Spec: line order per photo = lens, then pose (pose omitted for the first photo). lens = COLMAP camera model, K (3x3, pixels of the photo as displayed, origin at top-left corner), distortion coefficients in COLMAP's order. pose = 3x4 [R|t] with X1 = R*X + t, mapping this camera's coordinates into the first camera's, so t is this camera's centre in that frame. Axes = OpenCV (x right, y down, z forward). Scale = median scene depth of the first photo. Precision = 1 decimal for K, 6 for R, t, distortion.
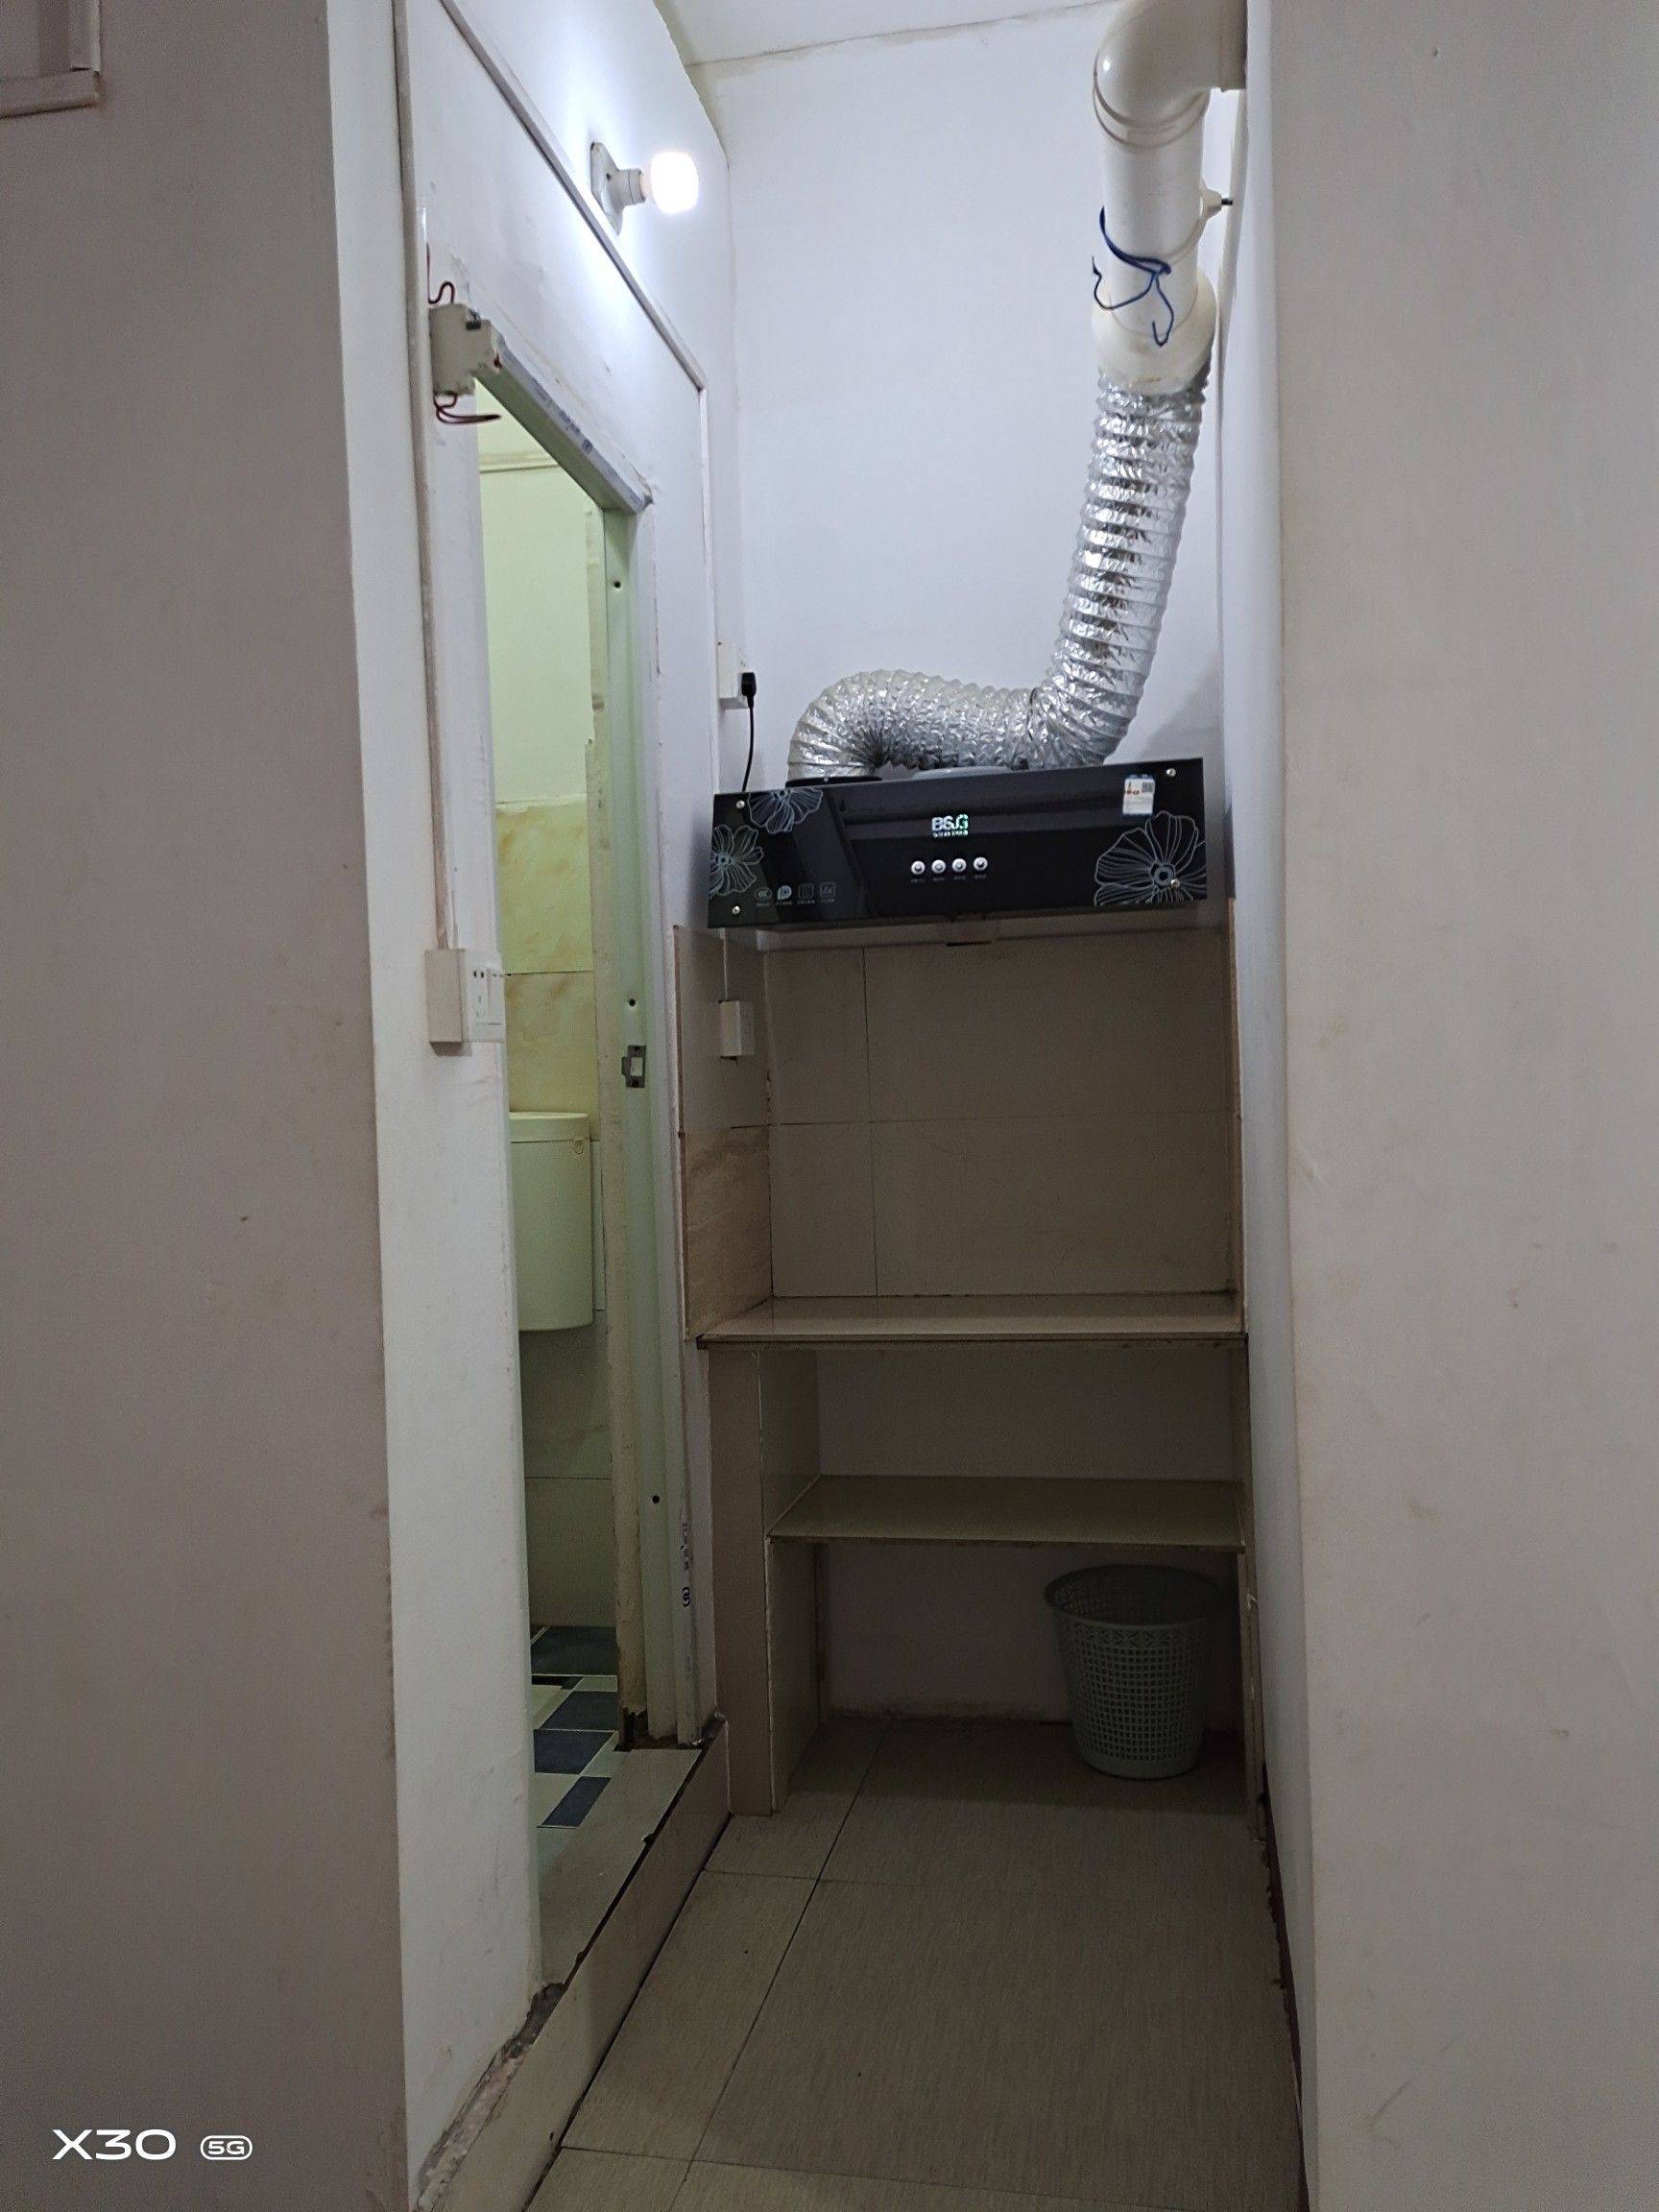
lens RADIAL K [[1689.1, 0, 828.9], [0, 1689.1, 1105.0], [0, 0, 1]] dist [0.070163, -0.054045]
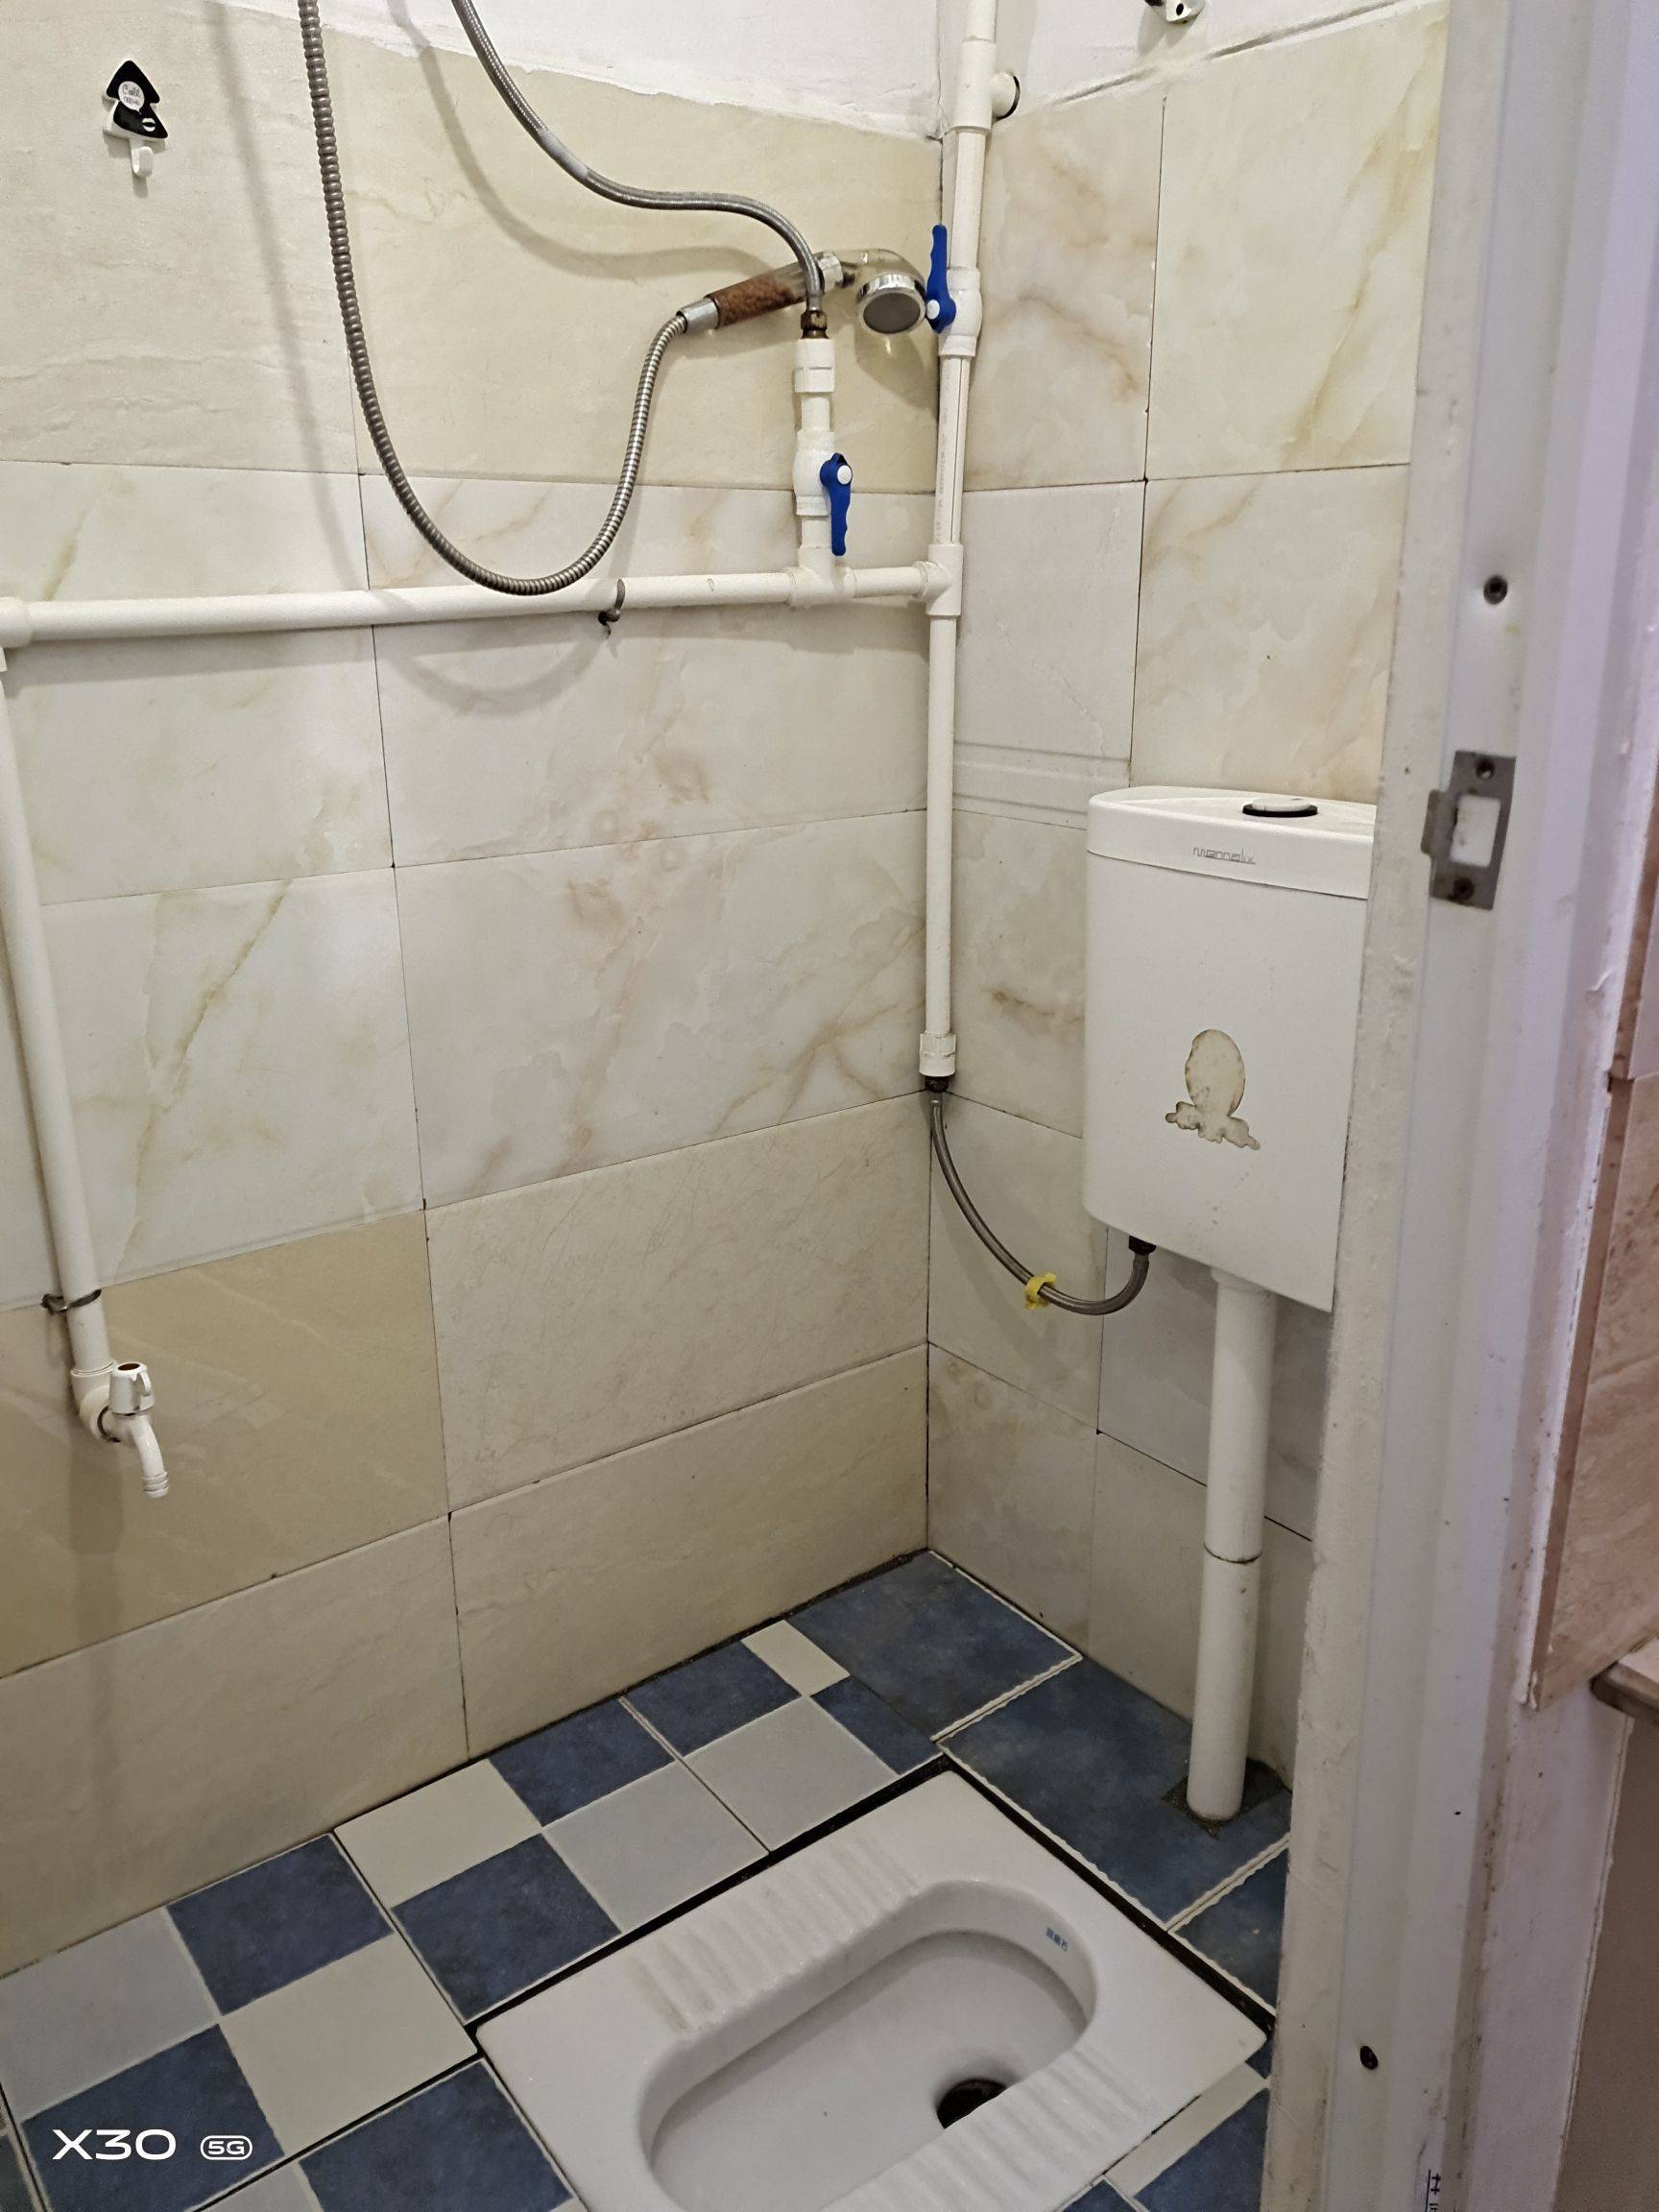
lens RADIAL K [[1689.1, 0, 821.8], [0, 1689.1, 1116.8], [0, 0, 1]] dist [0.070163, -0.054045]
pose [[0.738304, 0.226690, -0.635231, -0.003047], [-0.033757, 0.953065, 0.300878, -0.058885], [0.673623, -0.200696, 0.711304, 0.715466]]
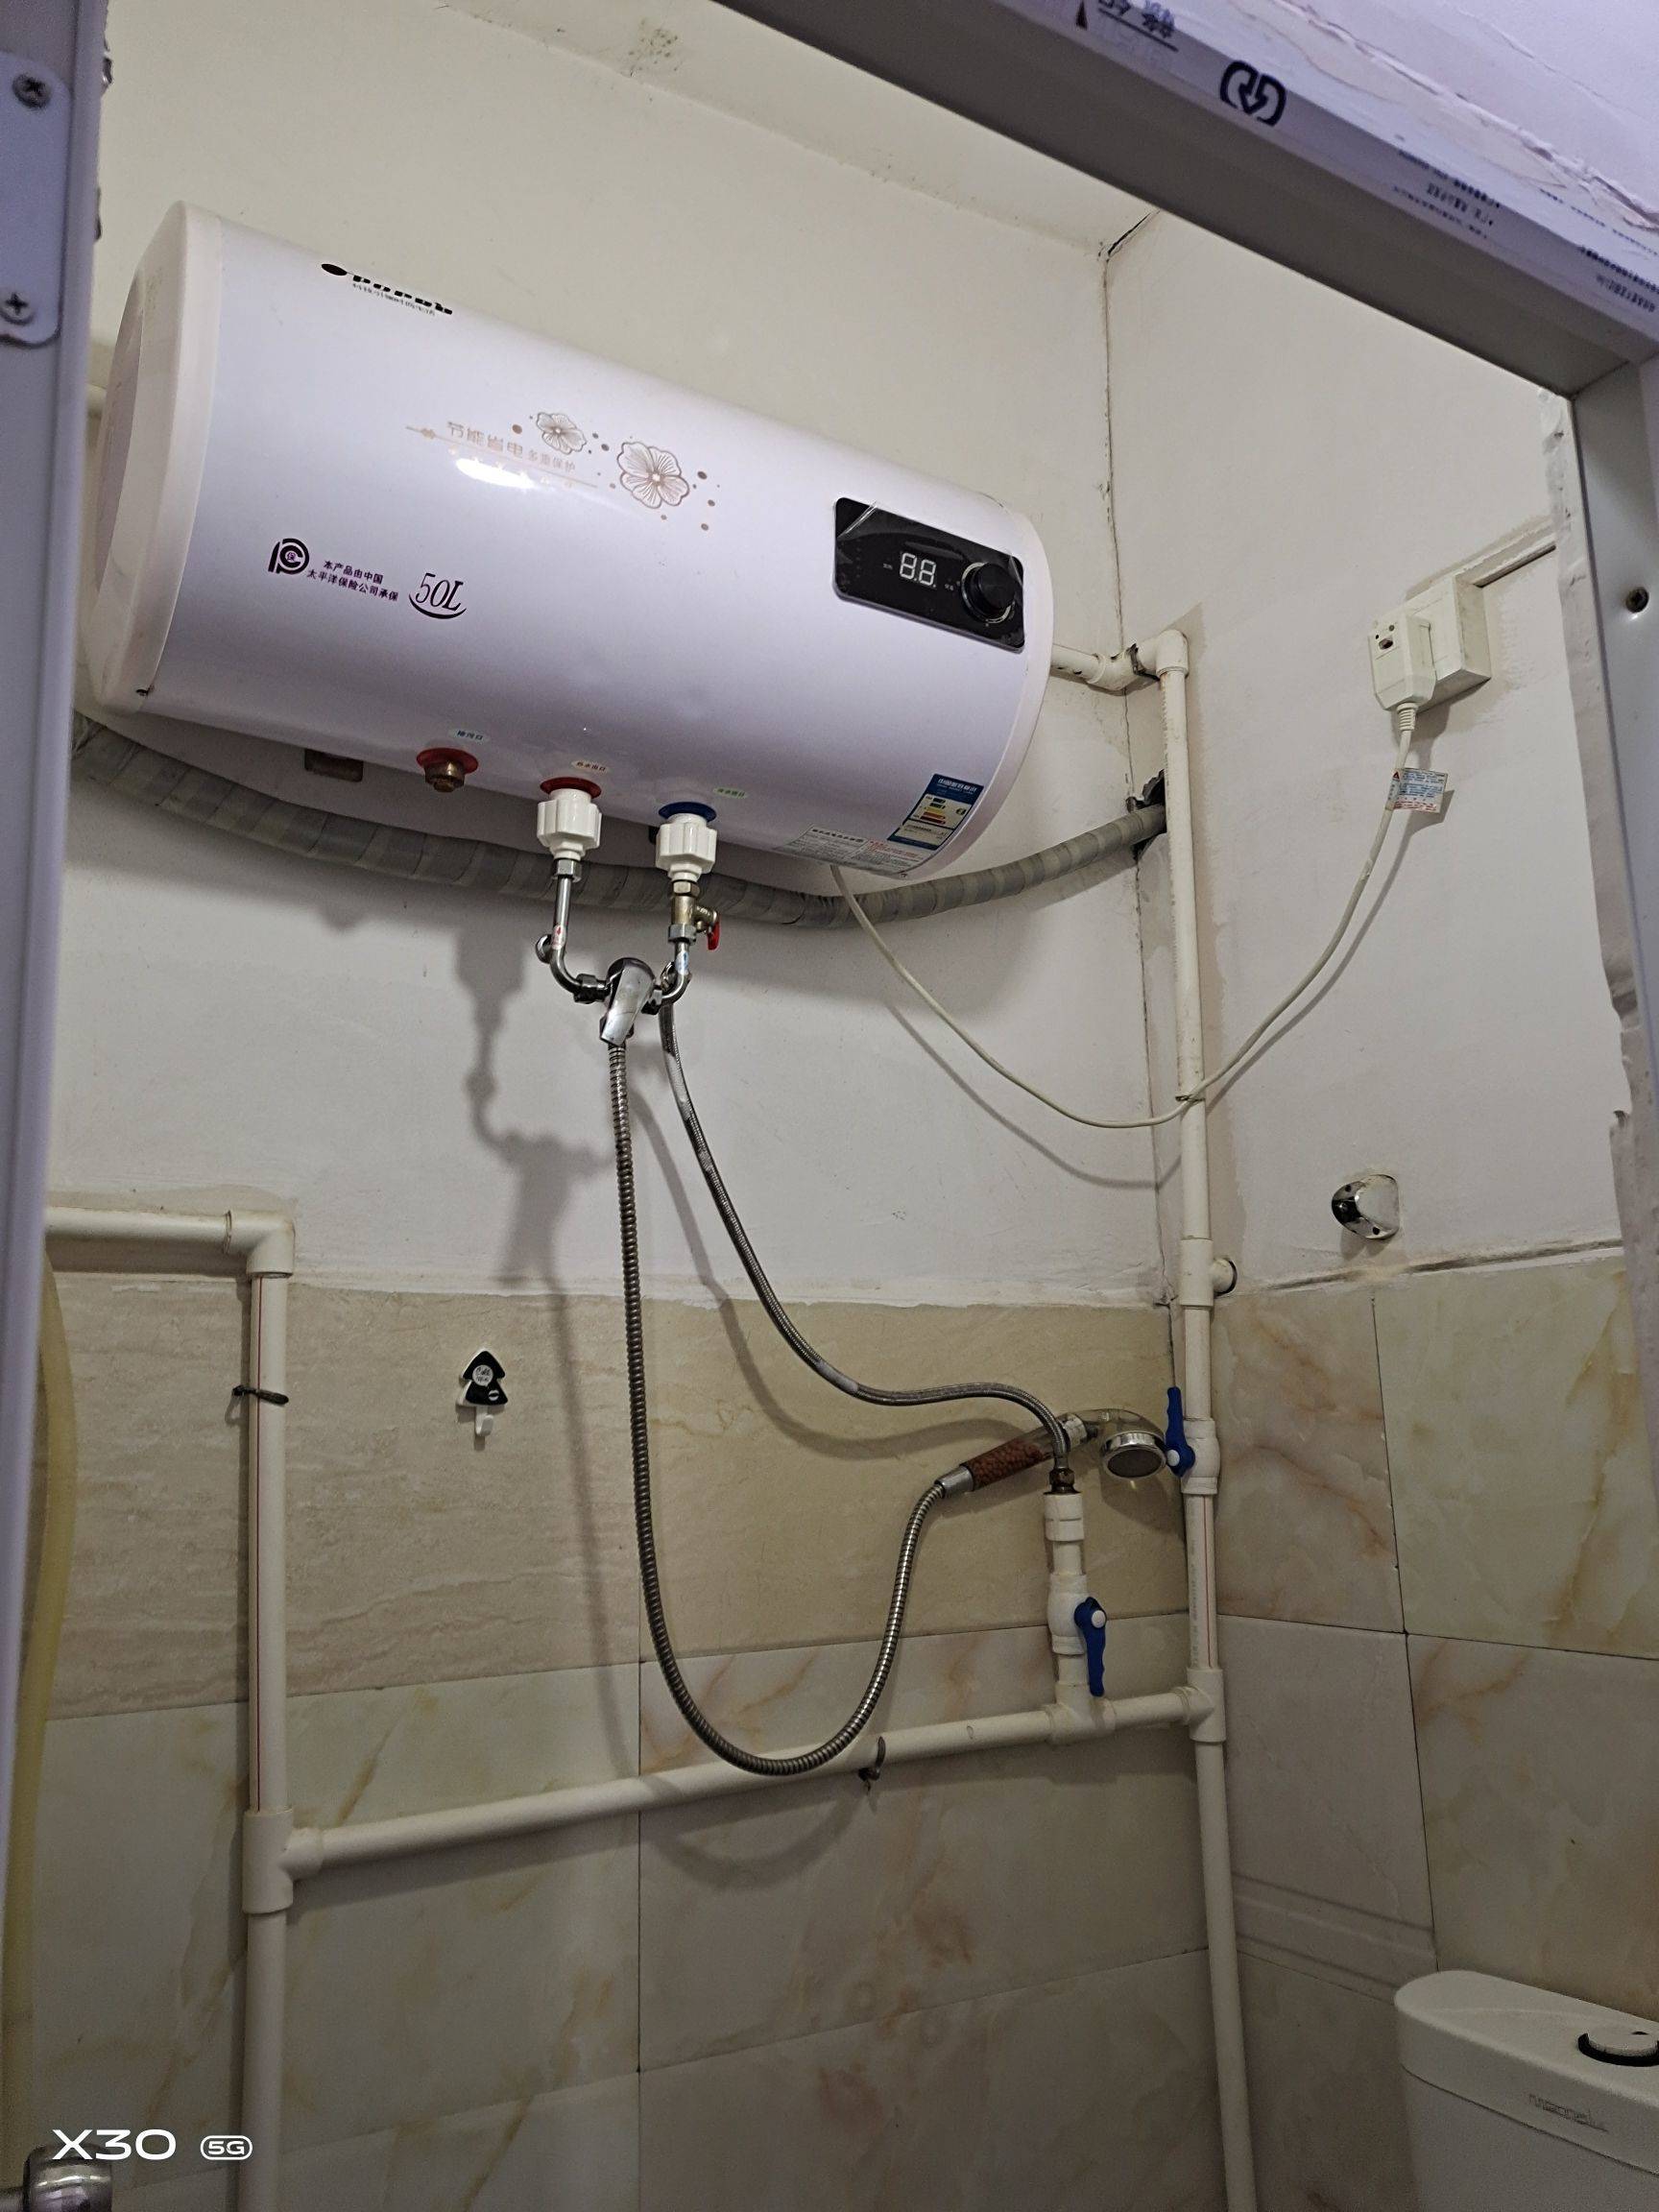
lens RADIAL K [[1689.1, 0, 824.0], [0, 1689.1, 1106.0], [0, 0, 1]] dist [0.070163, -0.054045]
pose [[0.639043, -0.132471, -0.757678, -0.001989], [-0.015401, 0.982656, -0.184796, -0.159677], [0.769017, 0.129761, 0.625919, 0.707289]]
